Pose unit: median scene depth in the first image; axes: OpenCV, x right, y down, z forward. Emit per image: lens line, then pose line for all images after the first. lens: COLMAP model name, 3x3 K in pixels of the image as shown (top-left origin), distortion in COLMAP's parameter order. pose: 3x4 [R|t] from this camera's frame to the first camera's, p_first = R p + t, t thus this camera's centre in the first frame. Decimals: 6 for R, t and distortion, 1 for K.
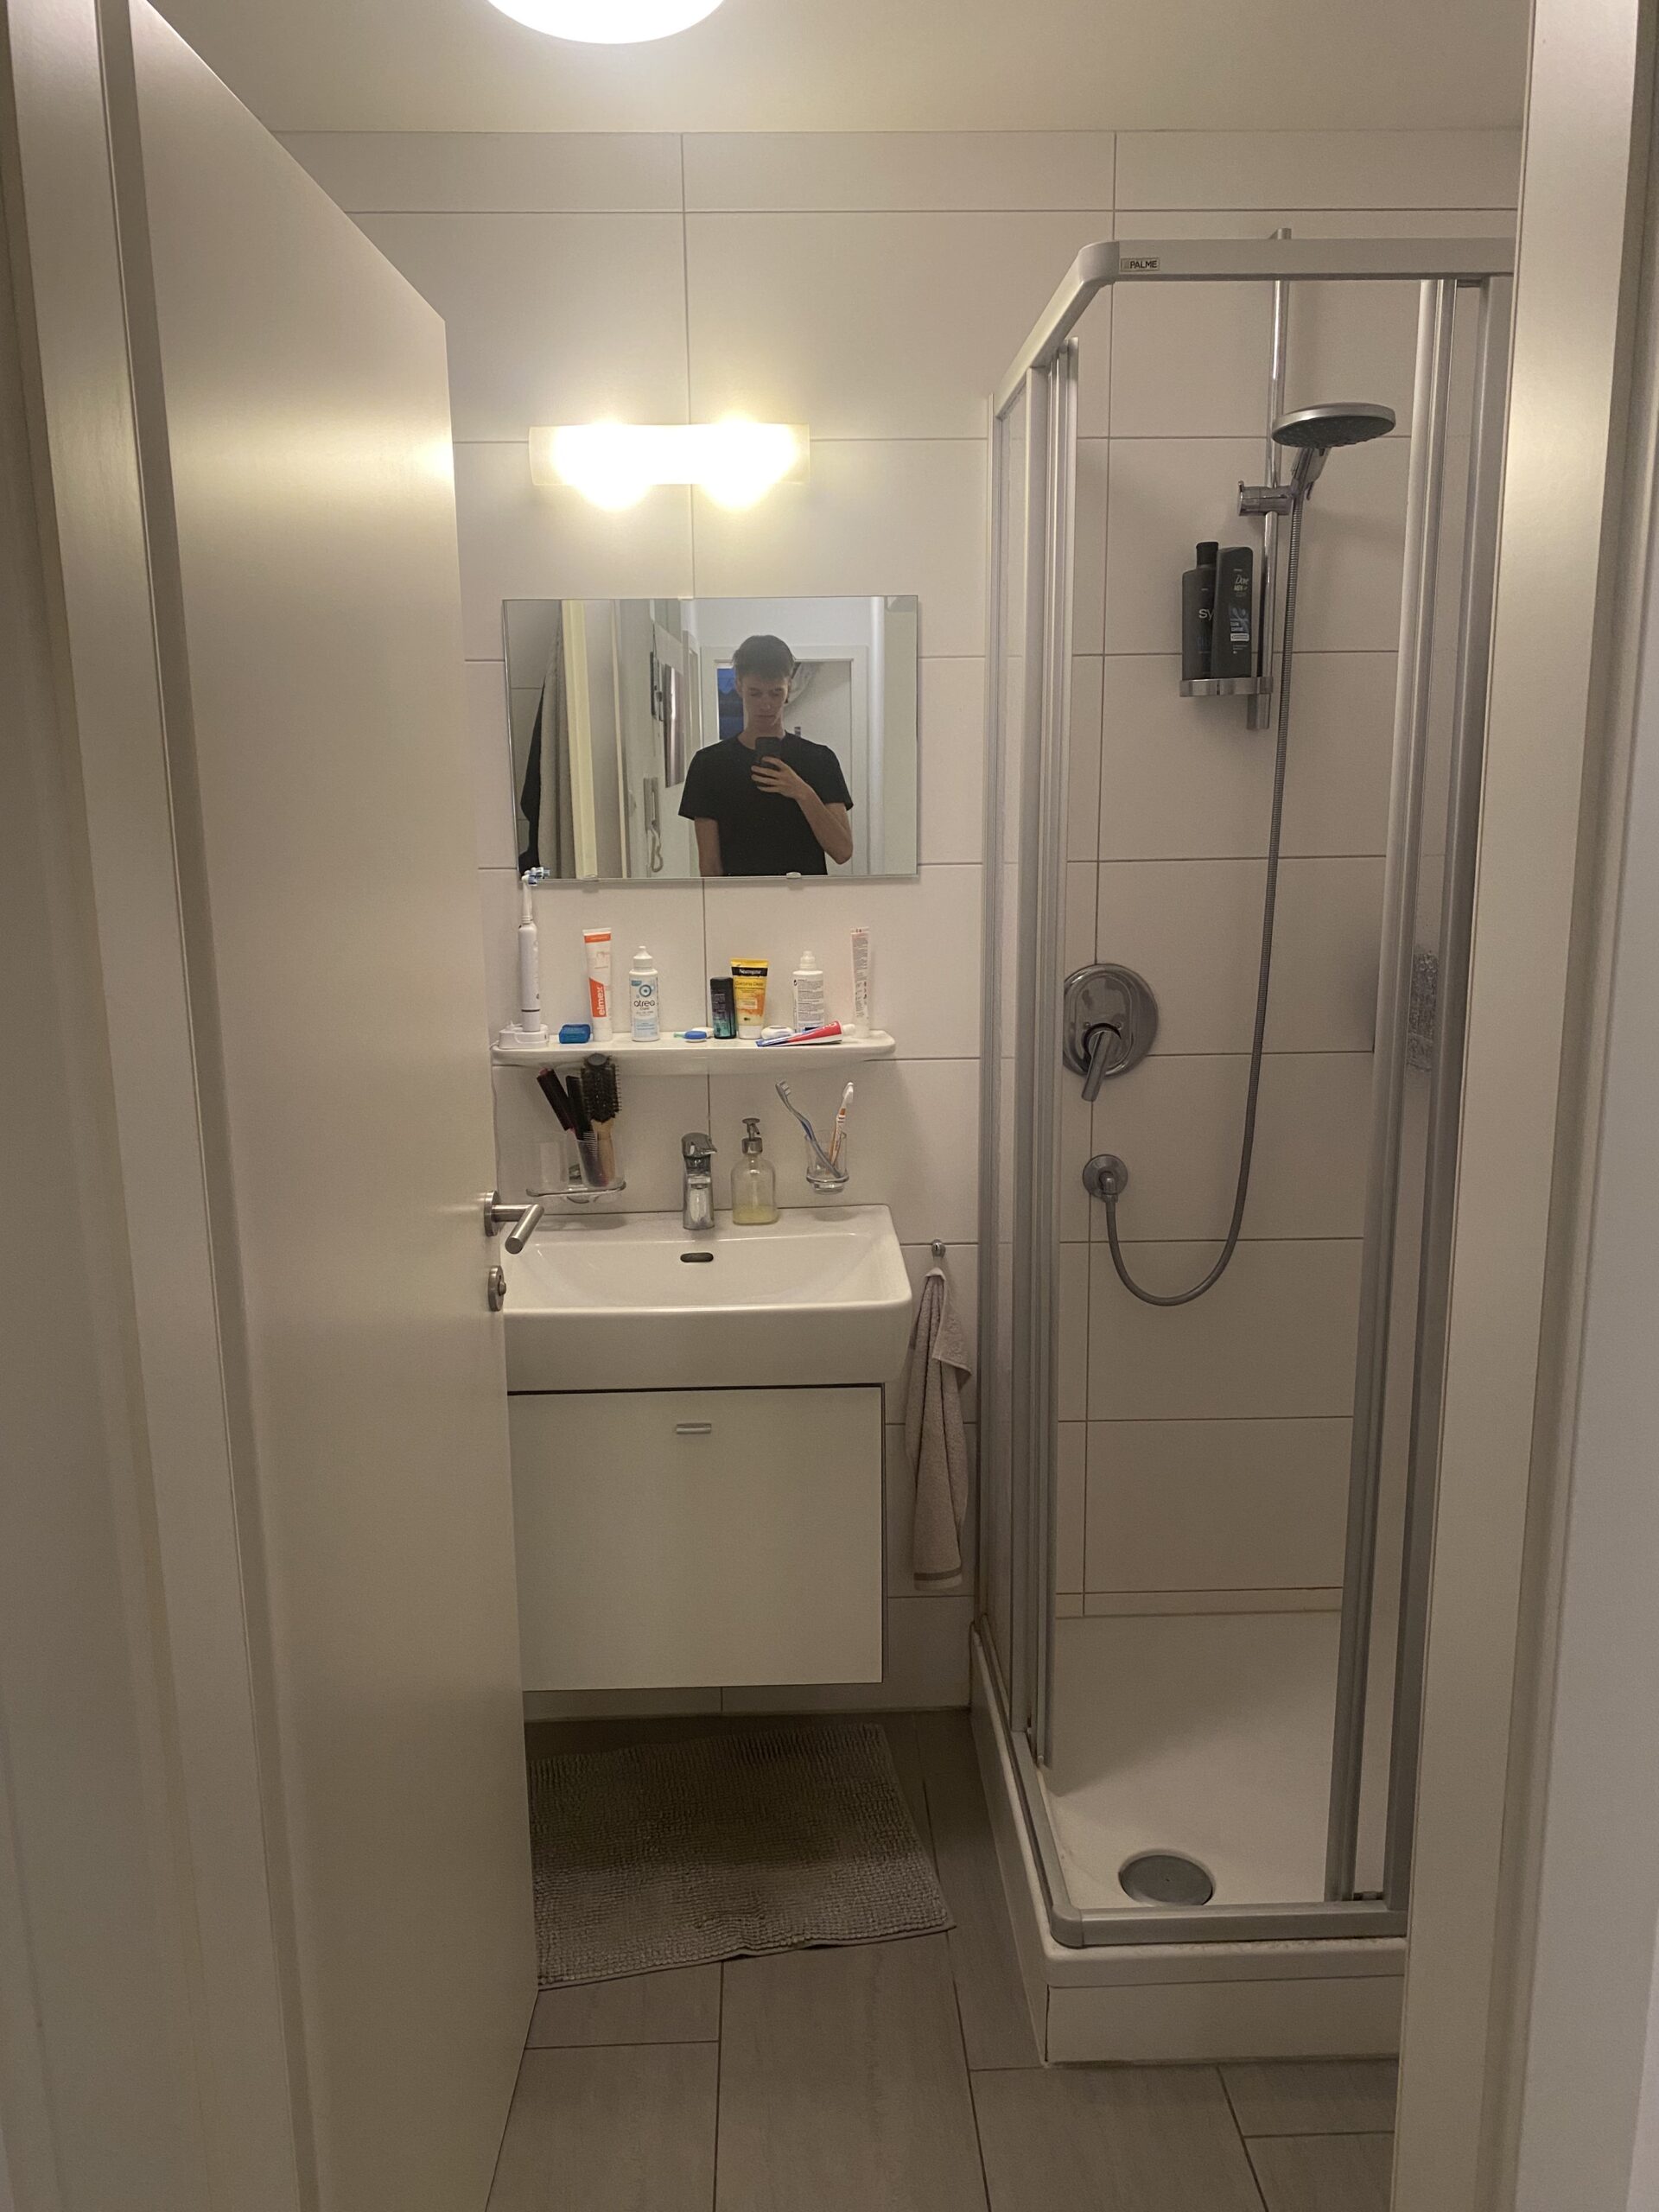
lens RADIAL K [[1689.0, 0, 829.5], [0, 1689.0, 1106.0], [0, 0, 1]] dist [-0.004400, -0.004499]
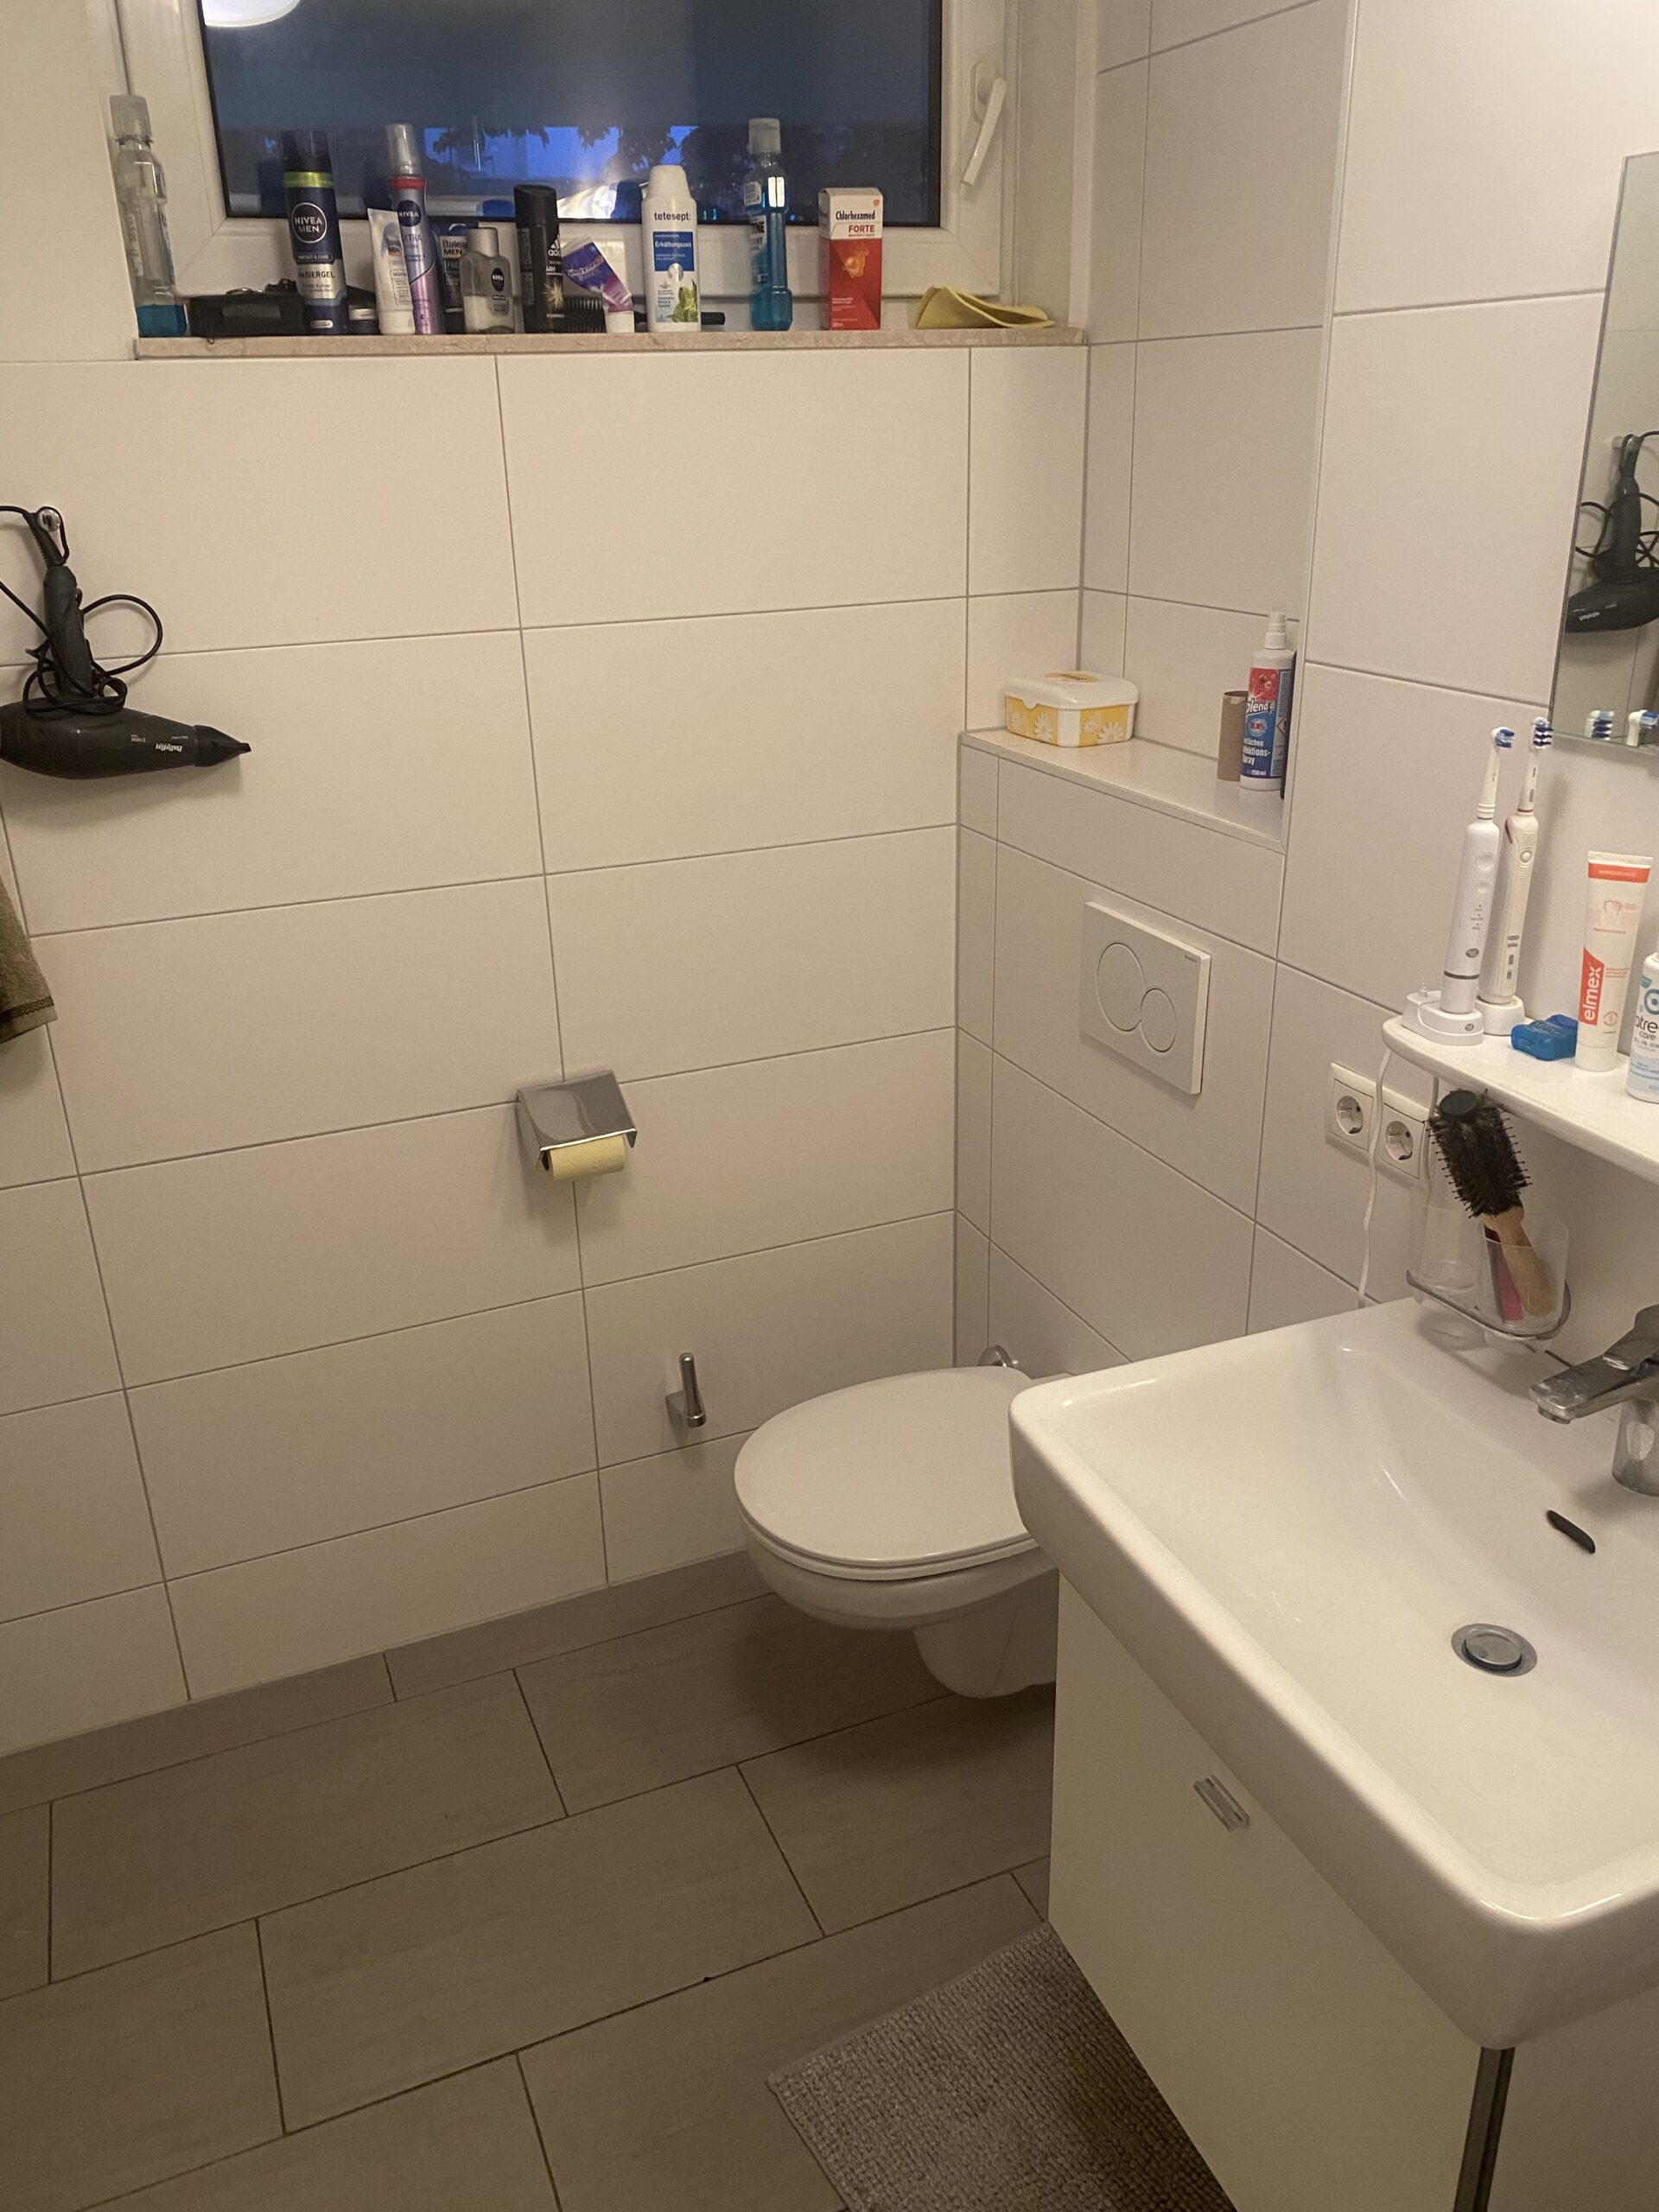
lens RADIAL K [[1689.0, 0, 829.5], [0, 1689.0, 1106.0], [0, 0, 1]] dist [-0.004400, -0.004499]
pose [[0.359756, 0.355755, -0.862562, 0.235051], [-0.173752, 0.933831, 0.312680, -0.150525], [0.916725, 0.037384, 0.397765, 0.587353]]
